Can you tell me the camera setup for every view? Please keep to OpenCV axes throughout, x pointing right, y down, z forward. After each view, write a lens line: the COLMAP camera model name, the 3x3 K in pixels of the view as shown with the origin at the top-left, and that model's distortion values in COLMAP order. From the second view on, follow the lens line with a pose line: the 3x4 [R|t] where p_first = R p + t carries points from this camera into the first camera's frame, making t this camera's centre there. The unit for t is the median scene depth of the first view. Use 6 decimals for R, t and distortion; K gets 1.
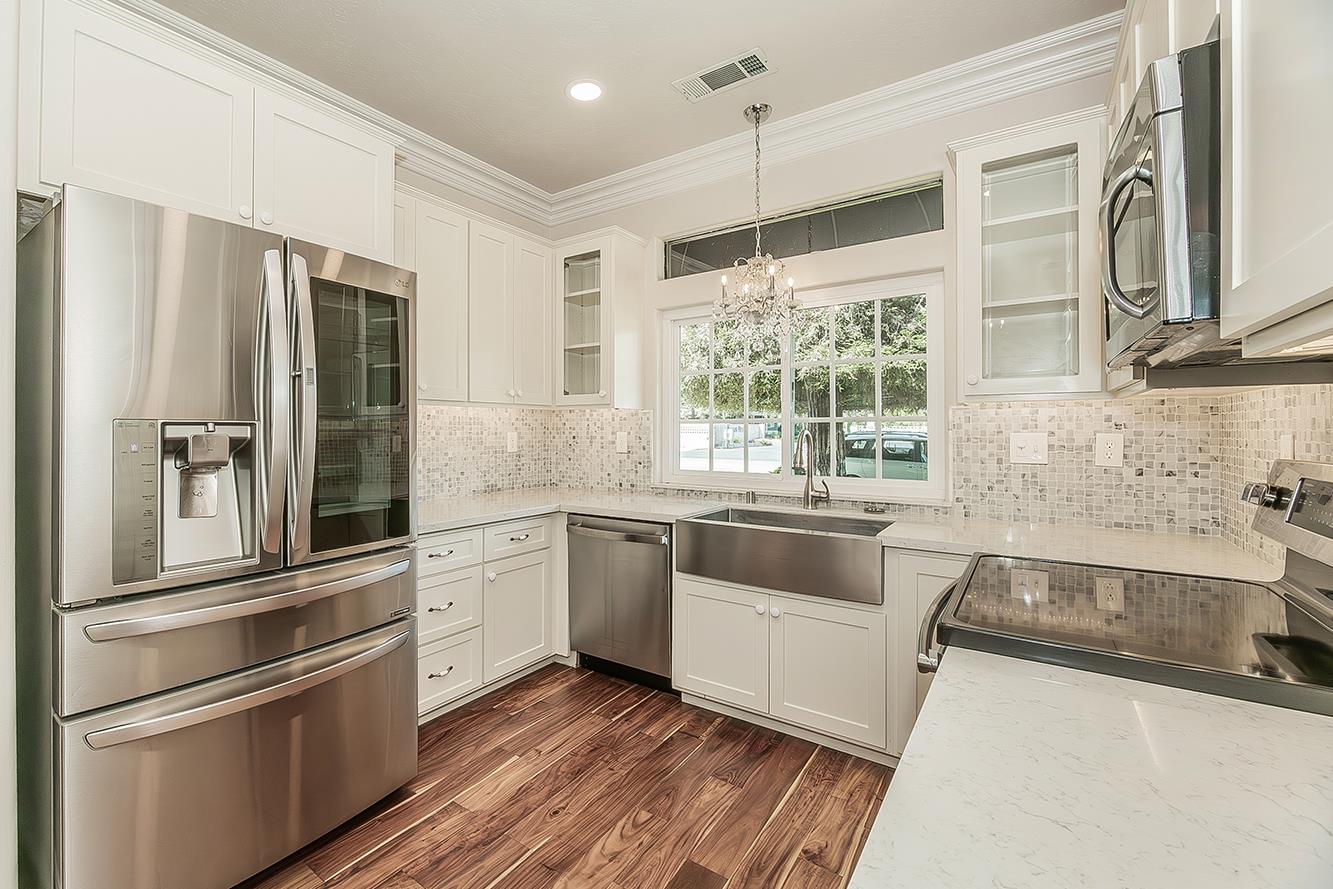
lens RADIAL K [[576.5, 0, 609.0], [0, 576.5, 425.0], [0, 0, 1]] dist [-0.013919, 0.001709]
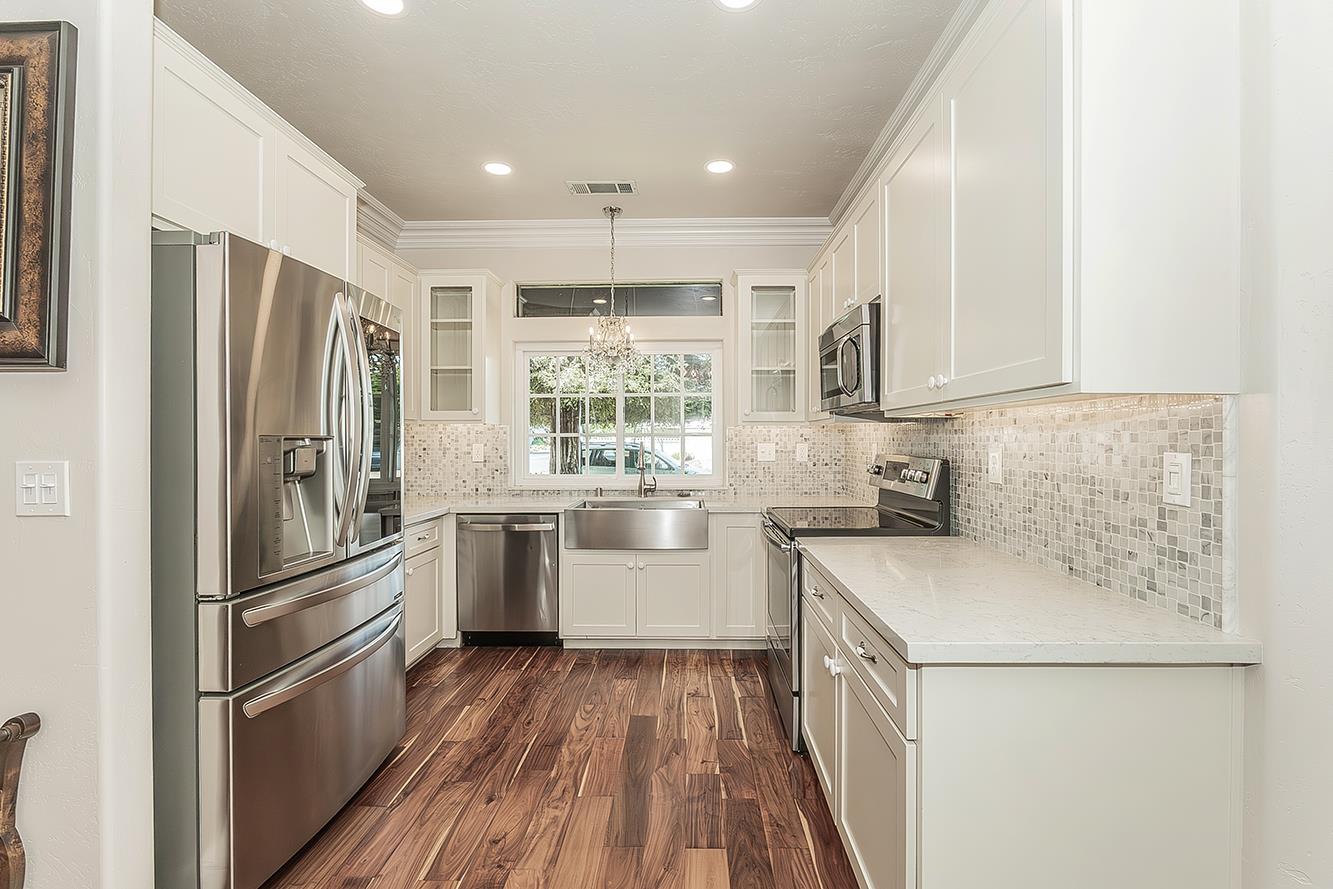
lens RADIAL K [[576.5, 0, 685.0], [0, 576.5, 437.1], [0, 0, 1]] dist [-0.013919, 0.001709]
pose [[0.811184, 0.002702, 0.584785, -0.475802], [-0.003574, 0.999994, 0.000337, -0.004929], [-0.584780, -0.002363, 0.811188, -0.260994]]
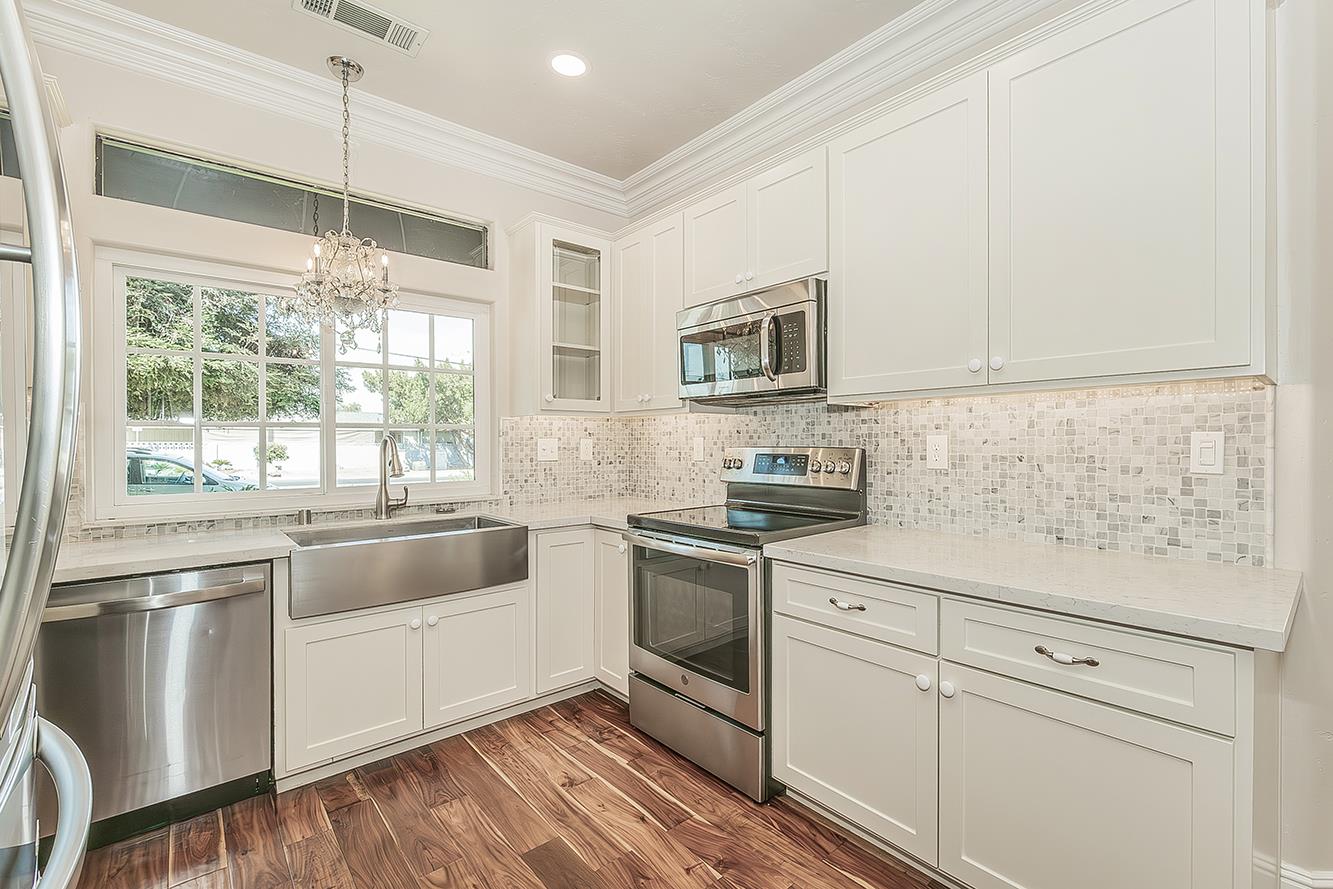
lens RADIAL K [[576.5, 0, 705.5], [0, 576.5, 444.0], [0, 0, 1]] dist [-0.013919, 0.001709]
pose [[0.200529, -0.002245, 0.979685, -0.558742], [-0.002187, 0.999994, 0.002739, 0.022009], [-0.979685, -0.002692, 0.200523, 0.342987]]
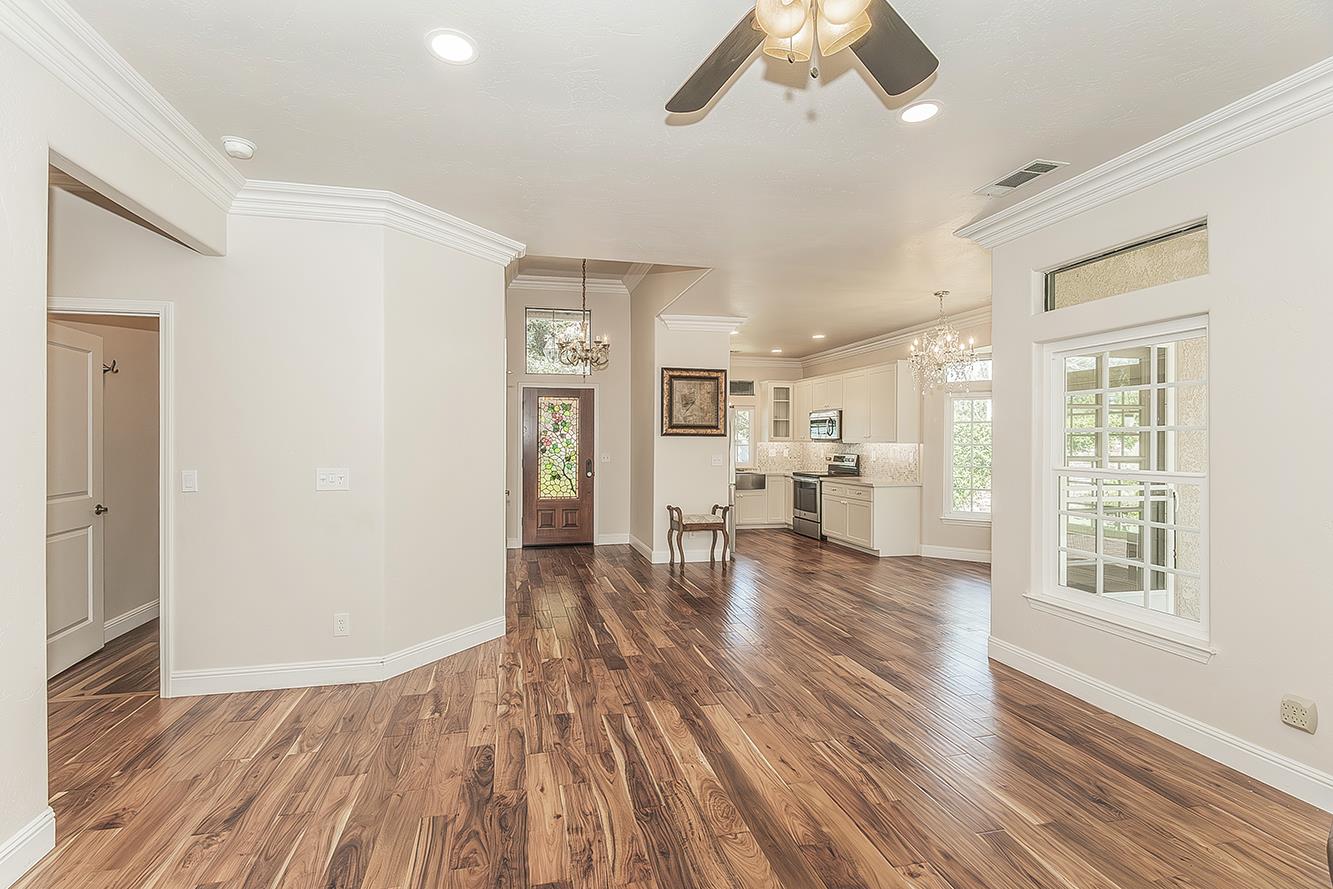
lens RADIAL K [[576.5, 0, 626.7], [0, 576.5, 435.6], [0, 0, 1]] dist [-0.013919, 0.001709]
pose [[0.675869, 0.008543, 0.736972, -3.050140], [-0.008573, 0.999956, -0.003729, -0.060184], [-0.736972, -0.003798, 0.675913, -1.041581]]
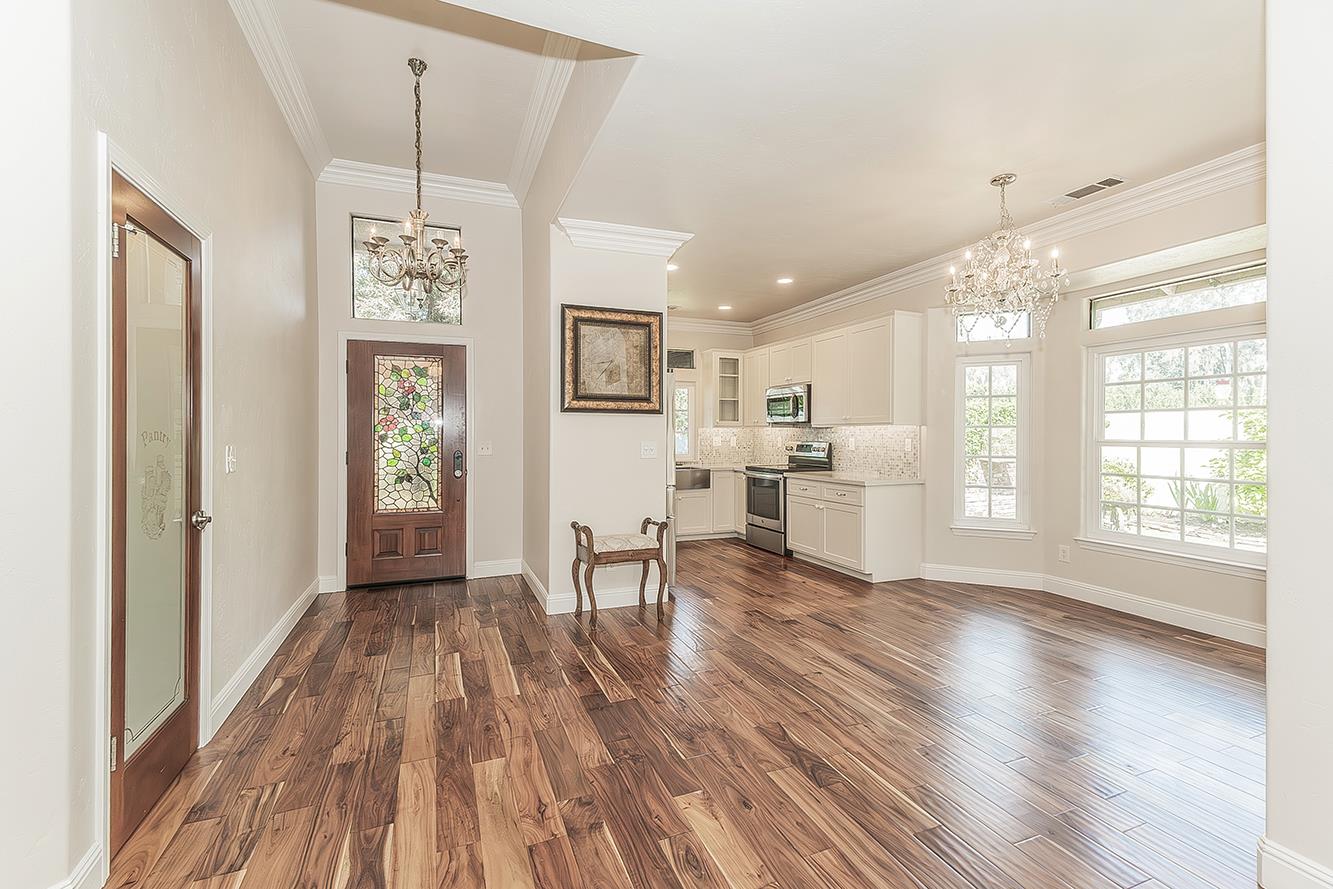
lens RADIAL K [[570.3, 0, 659.8], [0, 570.3, 431.3], [0, 0, 1]] dist [0.013251, -0.002913]
pose [[0.534506, 0.005048, 0.845150, -2.199064], [-0.006433, 0.999977, -0.001905, -0.010628], [-0.845140, -0.004419, 0.534526, -0.469770]]
